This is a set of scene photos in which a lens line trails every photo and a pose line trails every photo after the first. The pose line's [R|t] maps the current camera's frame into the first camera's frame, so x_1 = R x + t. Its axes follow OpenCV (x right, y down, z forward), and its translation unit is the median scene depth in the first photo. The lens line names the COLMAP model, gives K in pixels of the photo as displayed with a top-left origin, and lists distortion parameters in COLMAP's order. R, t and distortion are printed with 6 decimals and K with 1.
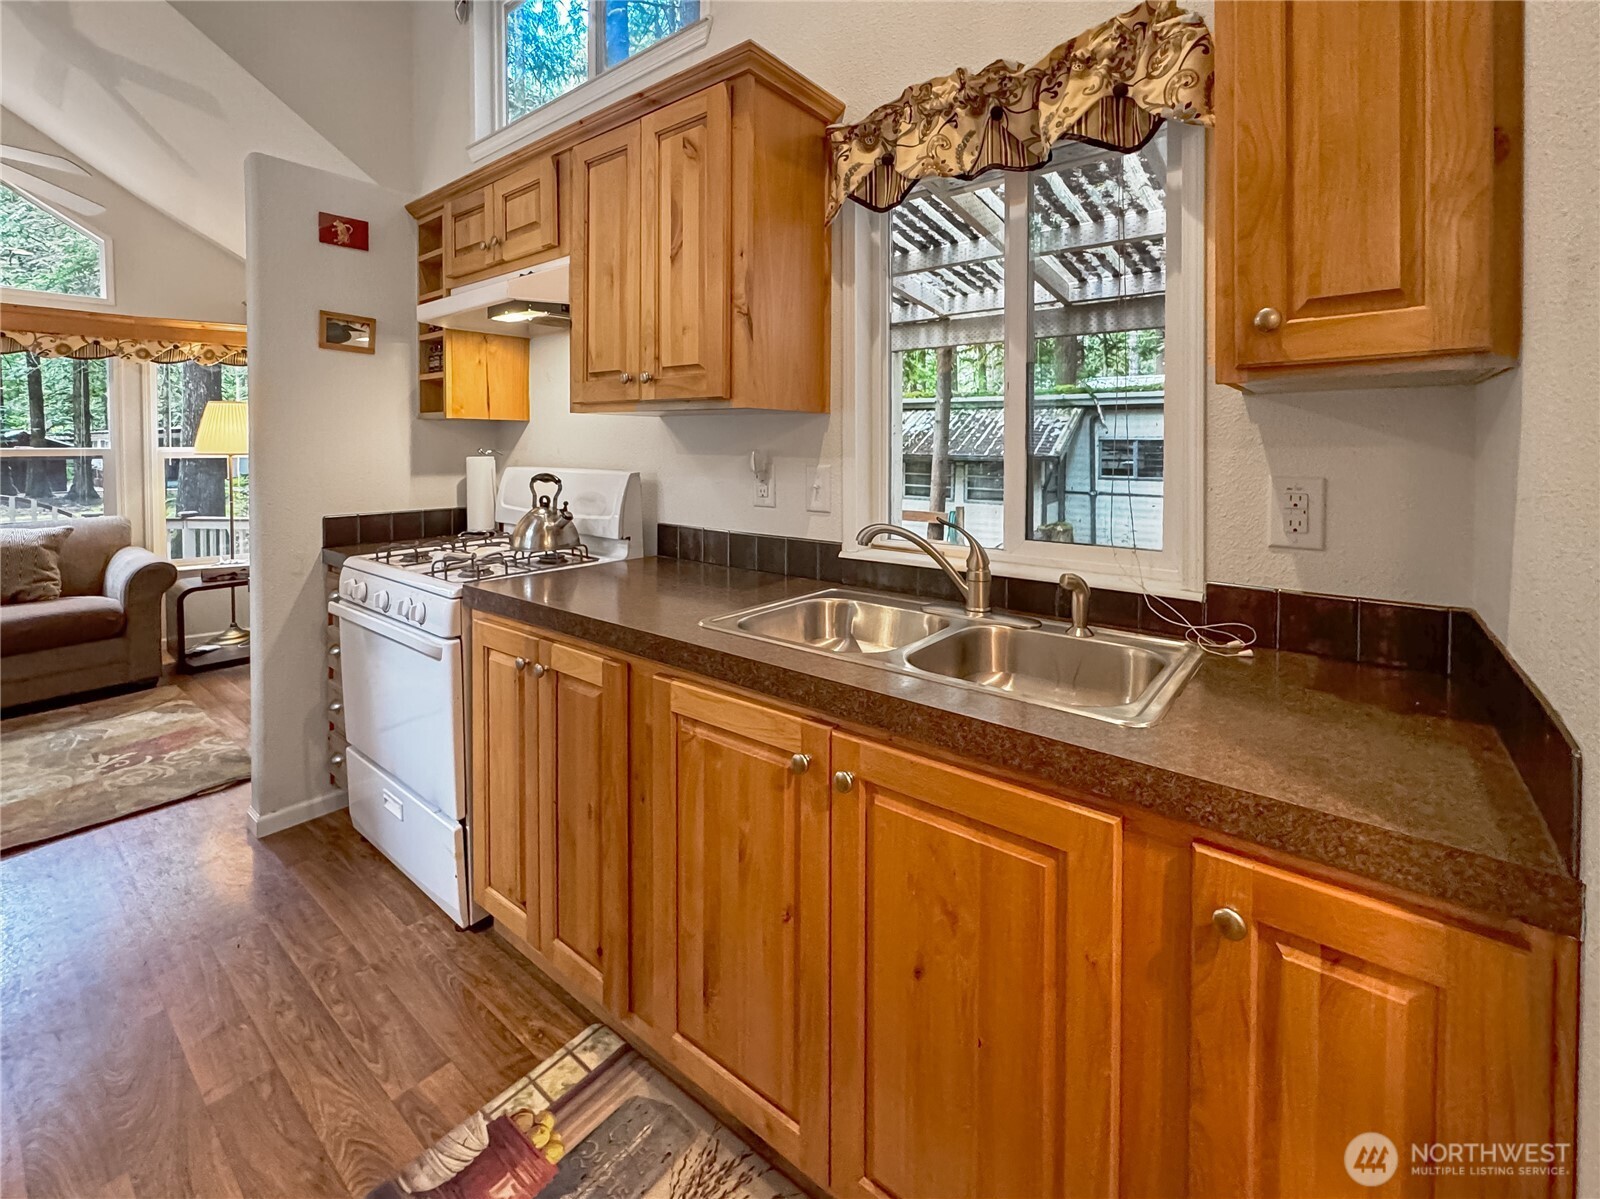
lens RADIAL K [[698.1, 0, 804.9], [0, 698.1, 451.1], [0, 0, 1]] dist [-0.000124, -0.000352]
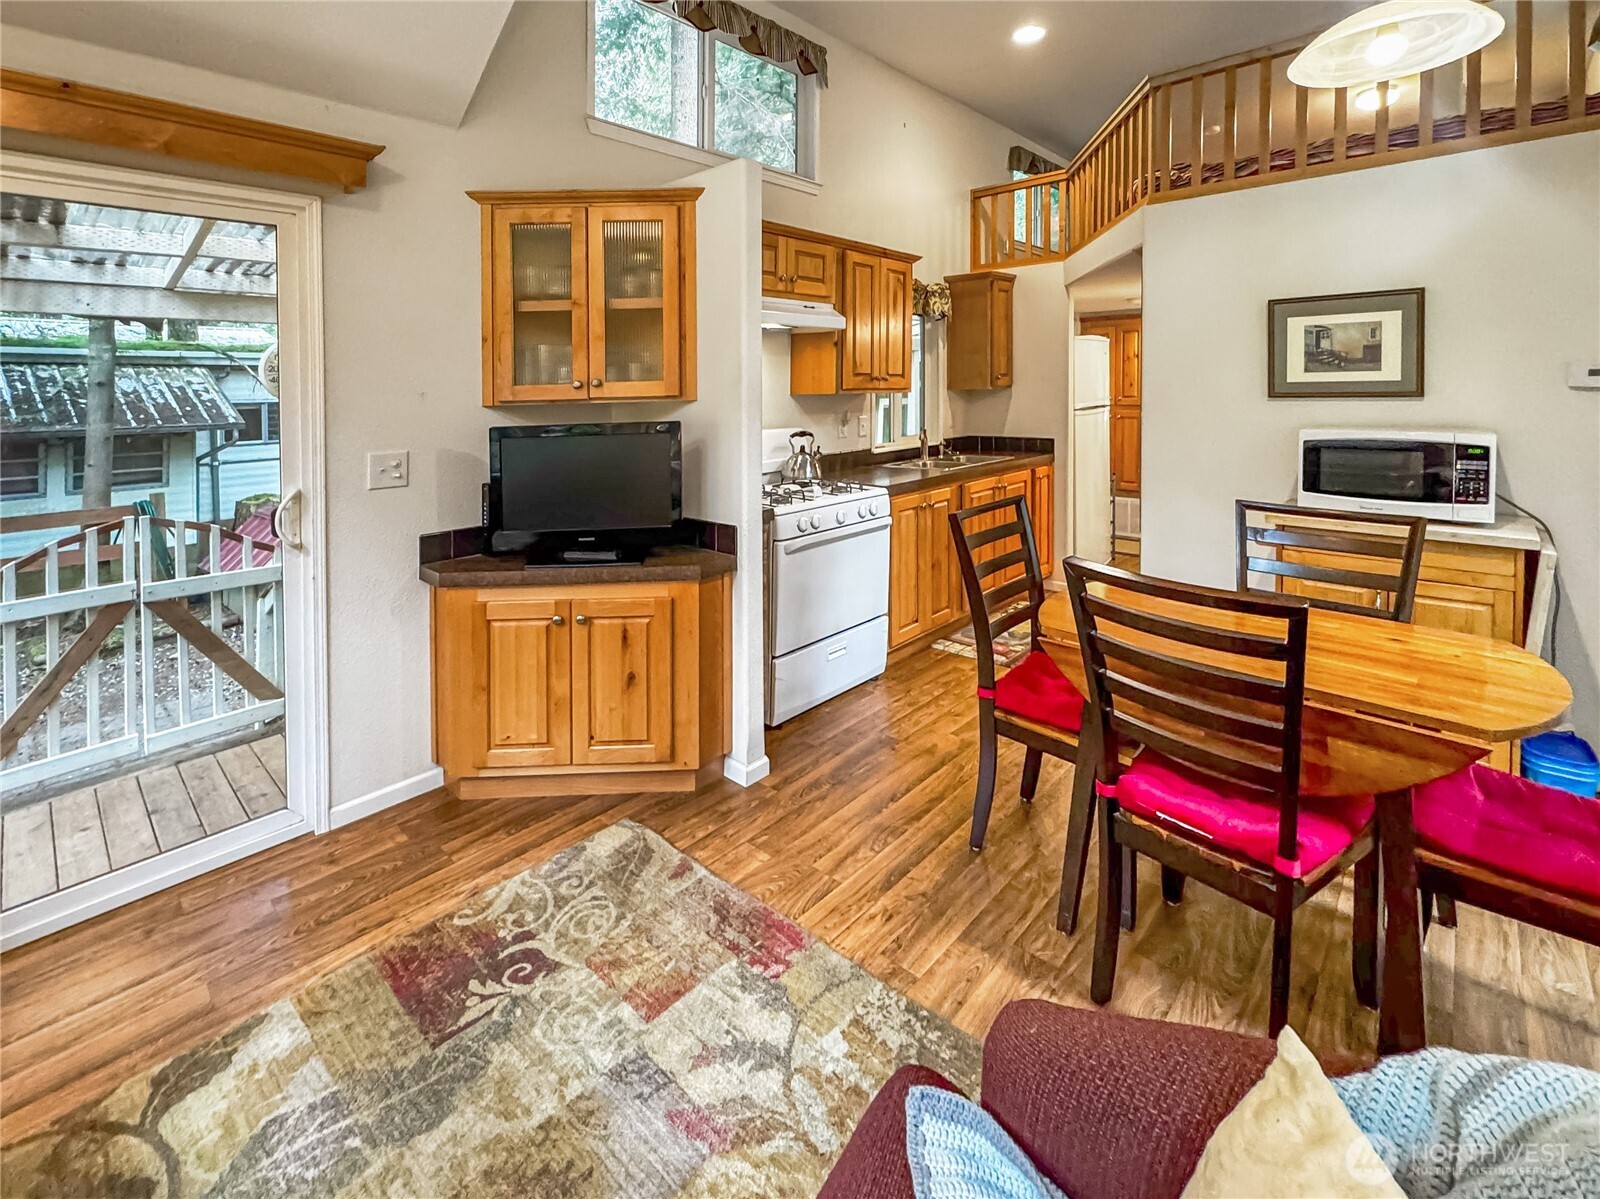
lens RADIAL K [[698.7, 0, 789.8], [0, 698.7, 406.2], [0, 0, 1]] dist [-0.000902, -0.000087]
pose [[0.092927, -0.028279, 0.995271, -1.997002], [0.029626, 0.999233, 0.025626, -0.067848], [-0.995232, 0.027105, 0.093694, 0.897523]]
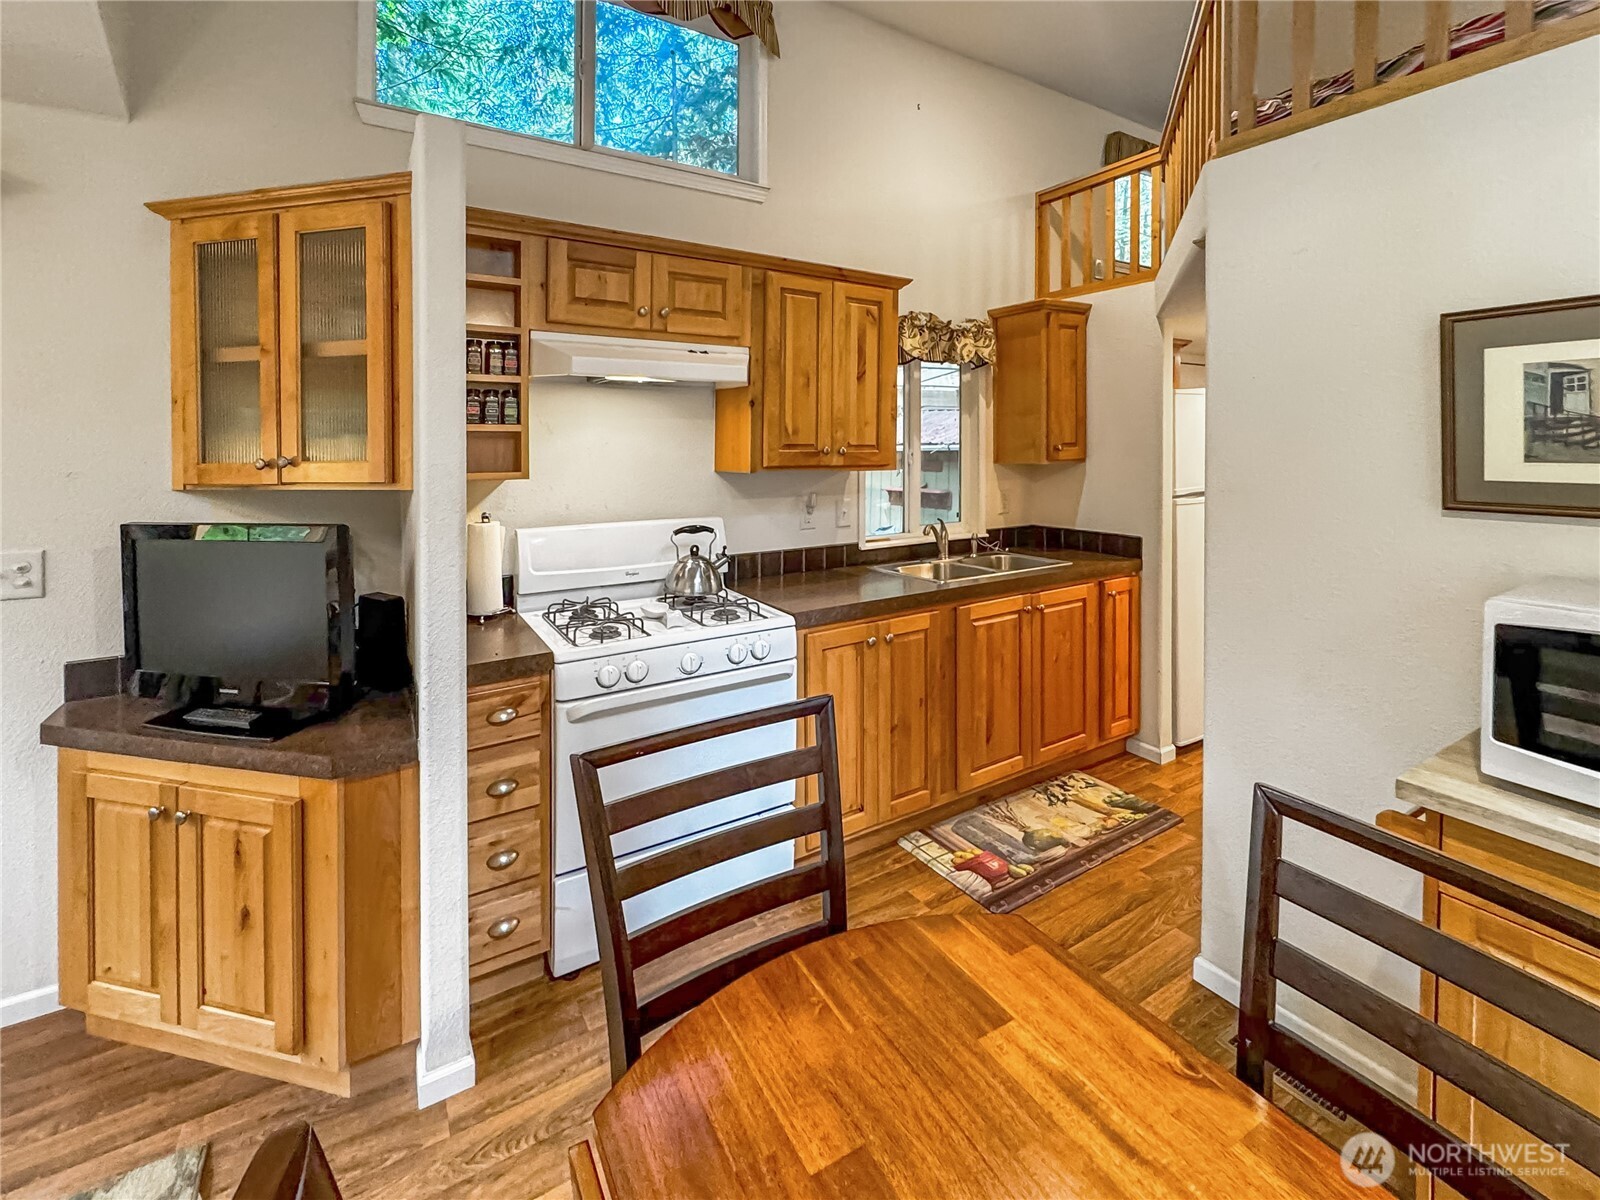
lens RADIAL K [[698.1, 0, 804.9], [0, 698.1, 451.6], [0, 0, 1]] dist [-0.000124, -0.000352]
pose [[0.333135, -0.010879, 0.942816, -1.411617], [0.017906, 0.999826, 0.005210, -0.092789], [-0.942709, 0.015146, 0.333272, 0.461274]]
